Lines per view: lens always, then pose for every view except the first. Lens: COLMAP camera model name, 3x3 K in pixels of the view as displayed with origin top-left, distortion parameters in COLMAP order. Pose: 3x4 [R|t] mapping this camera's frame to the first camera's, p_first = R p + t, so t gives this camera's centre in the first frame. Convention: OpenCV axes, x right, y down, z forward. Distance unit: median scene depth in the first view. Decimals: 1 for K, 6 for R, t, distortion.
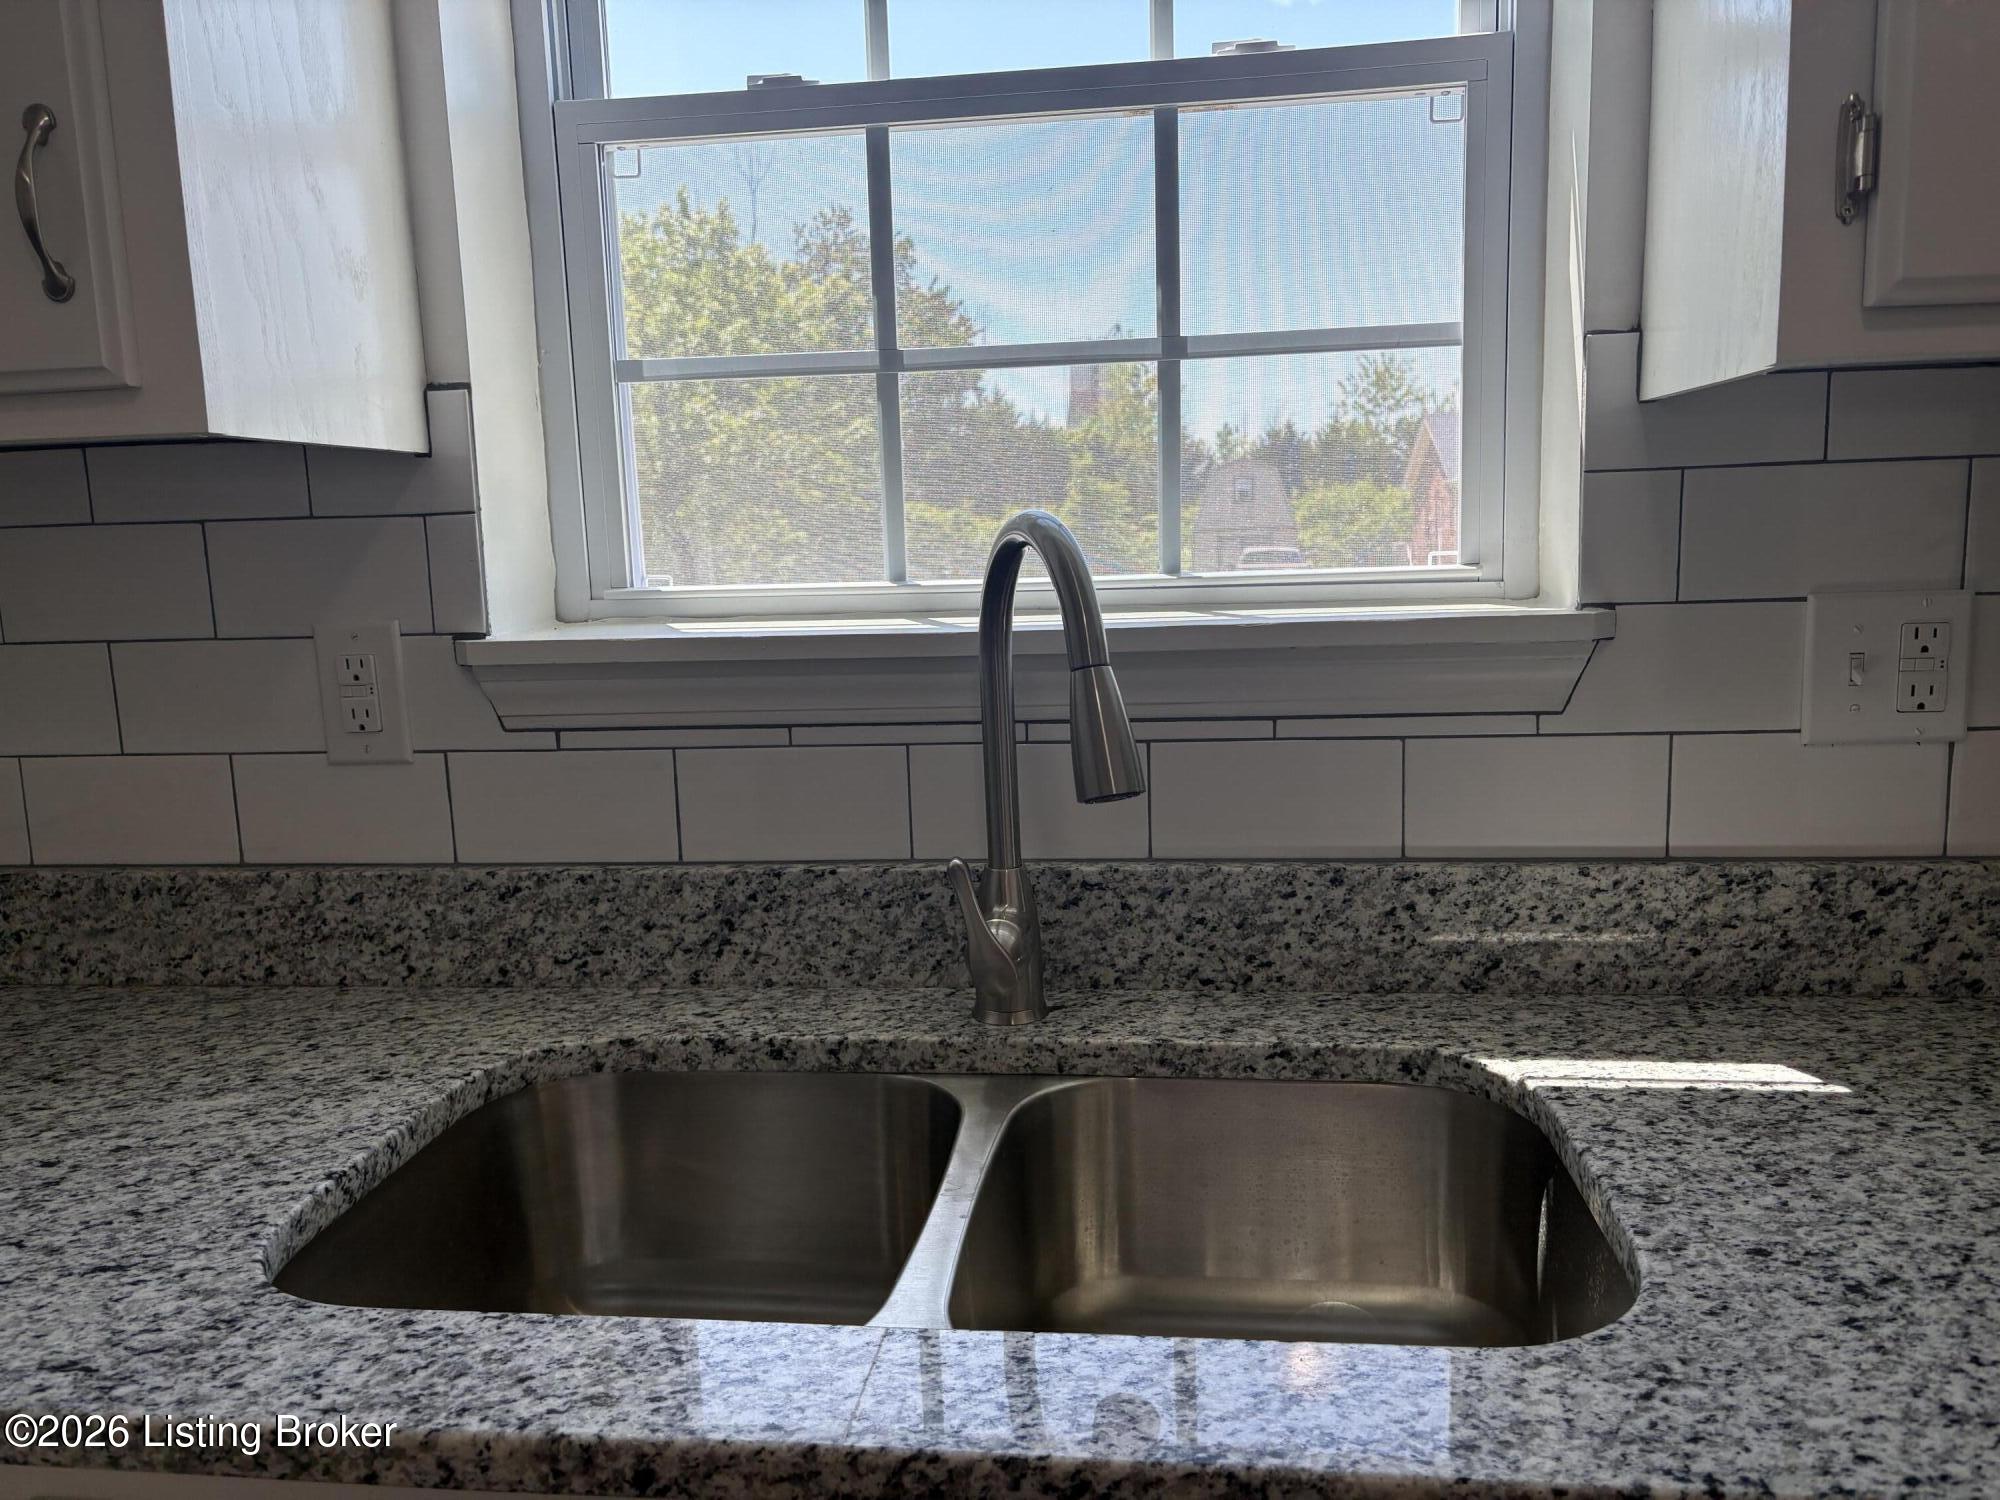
lens RADIAL K [[1511.0, 0, 1006.8], [0, 1511.0, 754.9], [0, 0, 1]] dist [0.039839, -0.032582]
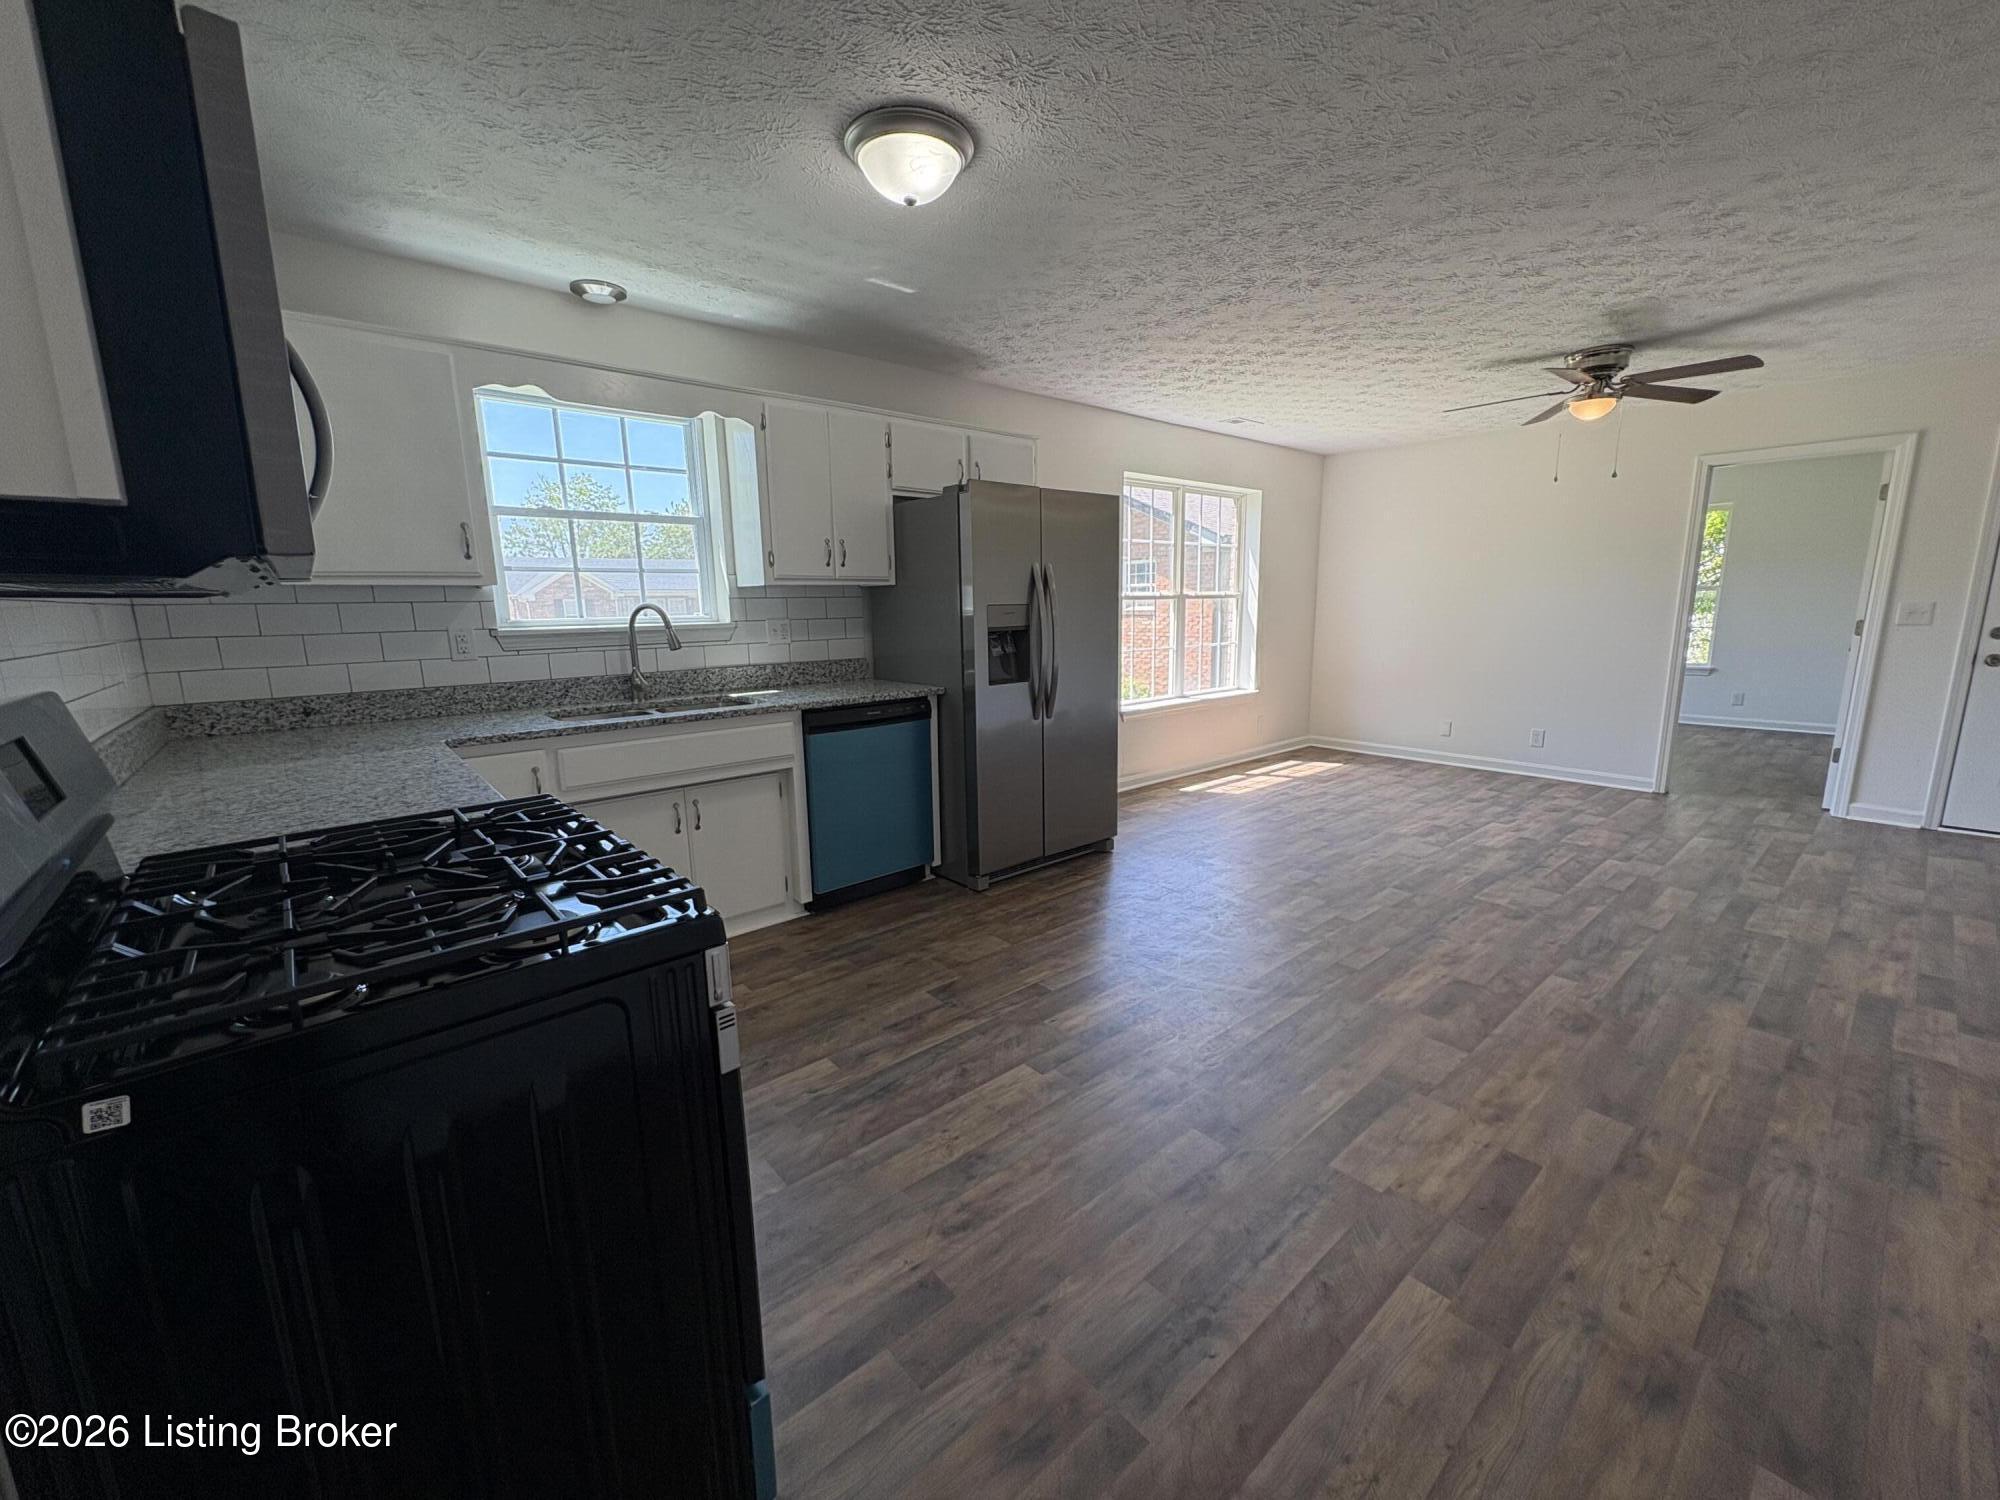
lens RADIAL K [[796.0, 0, 1006.1], [0, 796.0, 748.2], [0, 0, 1]] dist [-0.000377, -0.000298]
pose [[0.661238, -0.114496, 0.741387, -1.188255], [0.108985, 0.992461, 0.056067, 0.313027], [-0.742217, 0.043727, 0.668731, -1.716886]]
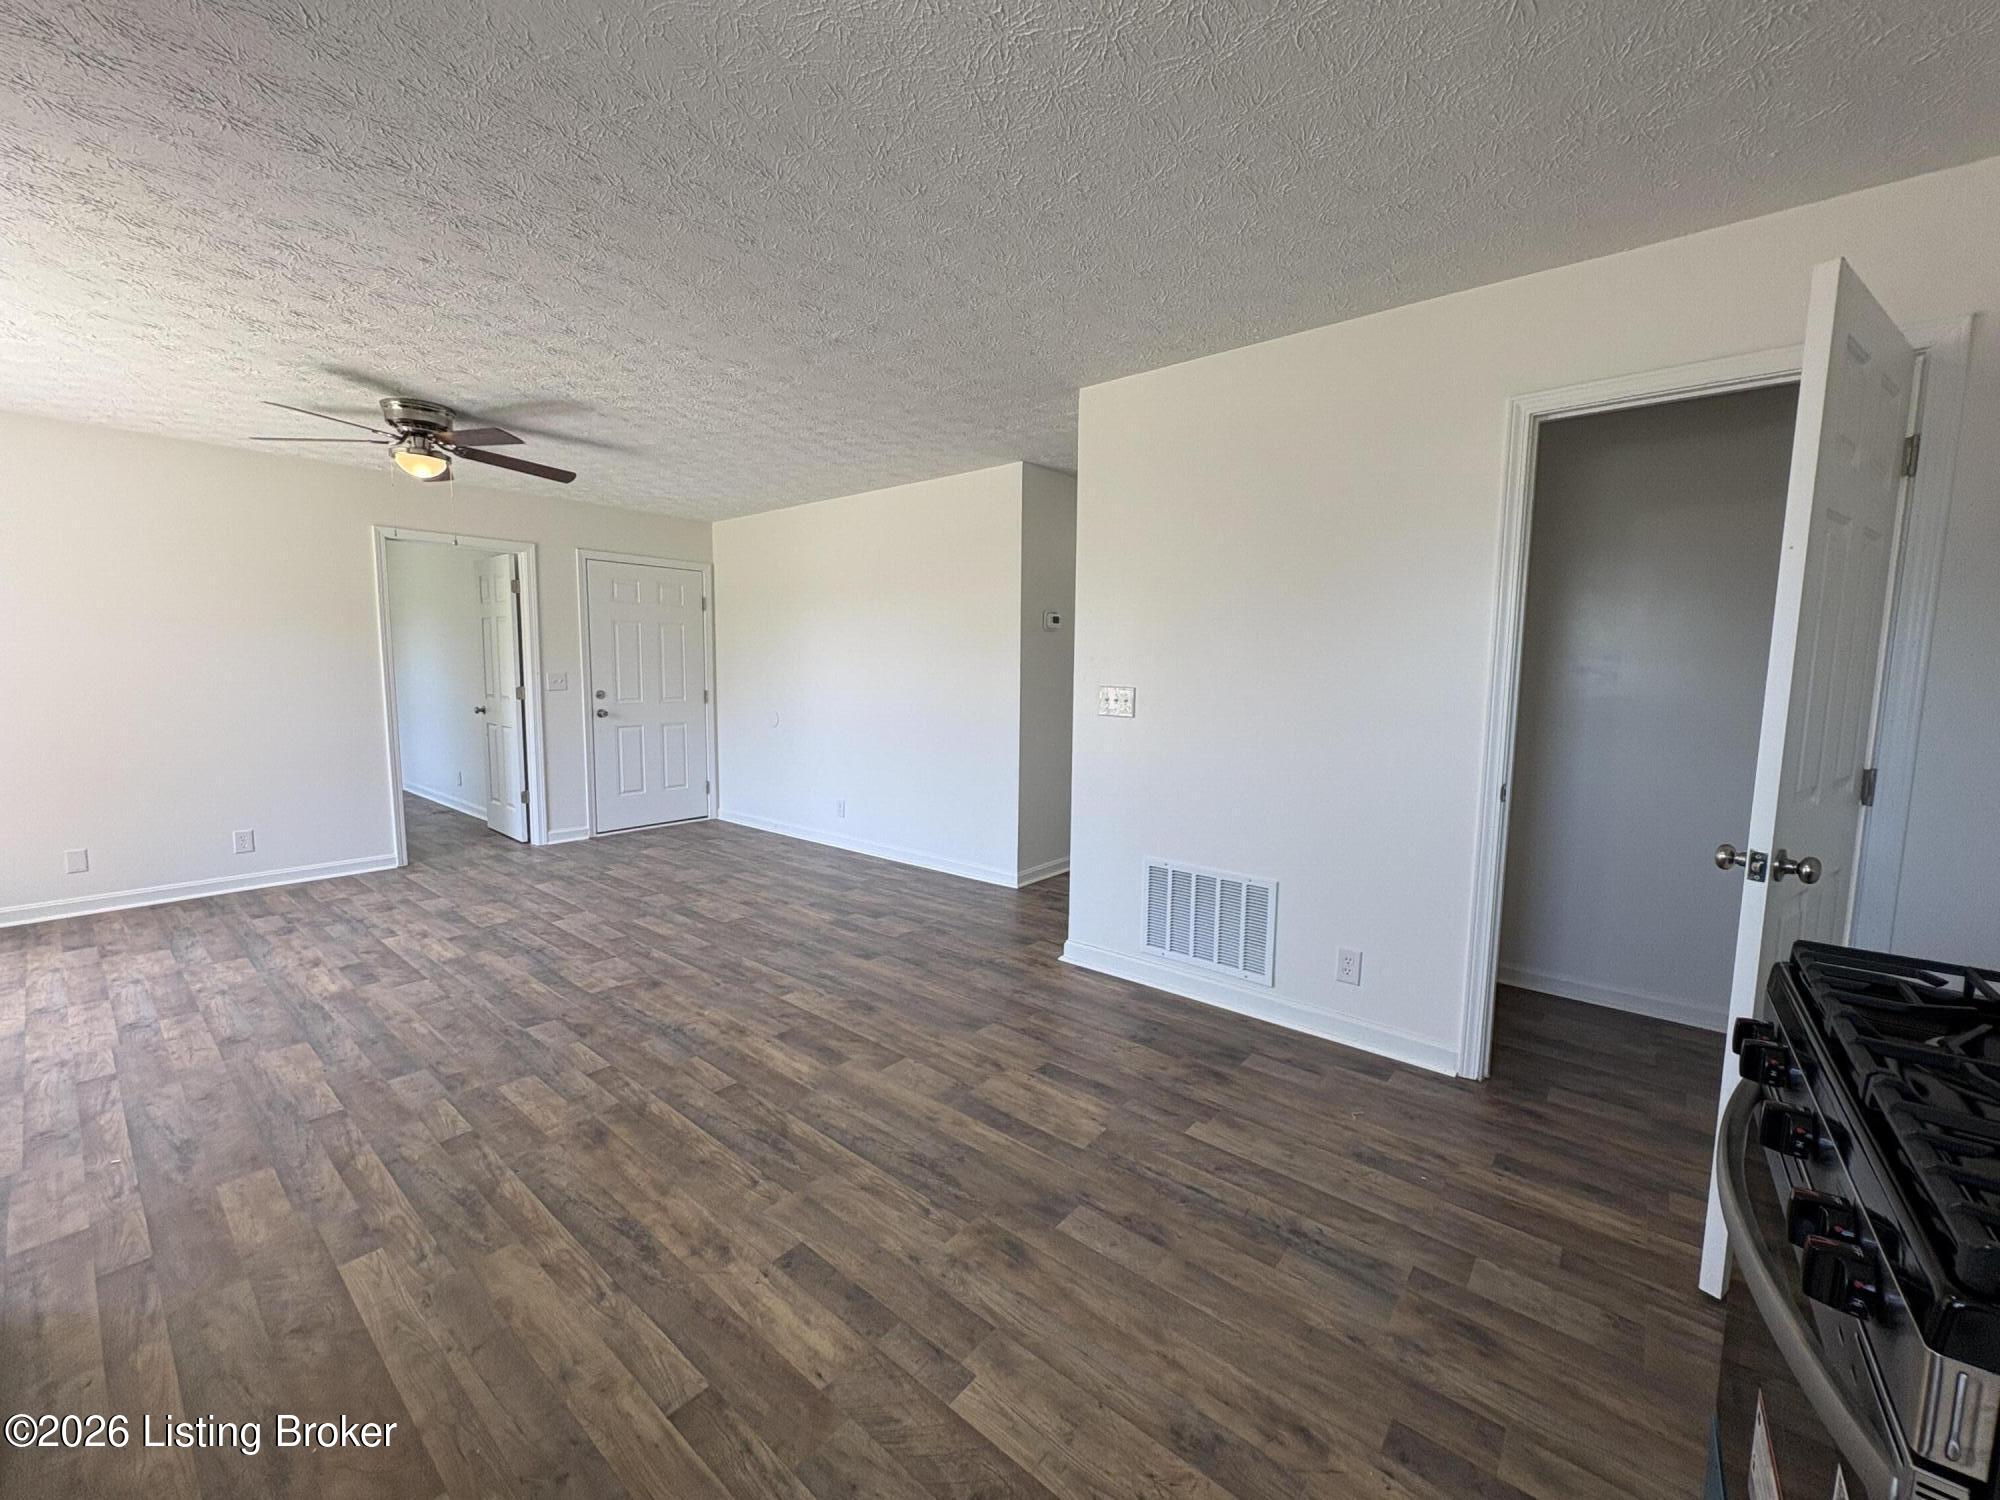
lens RADIAL K [[796.0, 0, 1000.1], [0, 796.0, 748.1], [0, 0, 1]] dist [-0.000377, -0.000298]
pose [[-0.848582, -0.034303, 0.527950, -0.517309], [0.094282, 0.972118, 0.214704, -0.023400], [-0.520595, 0.231970, -0.821688, 0.209276]]
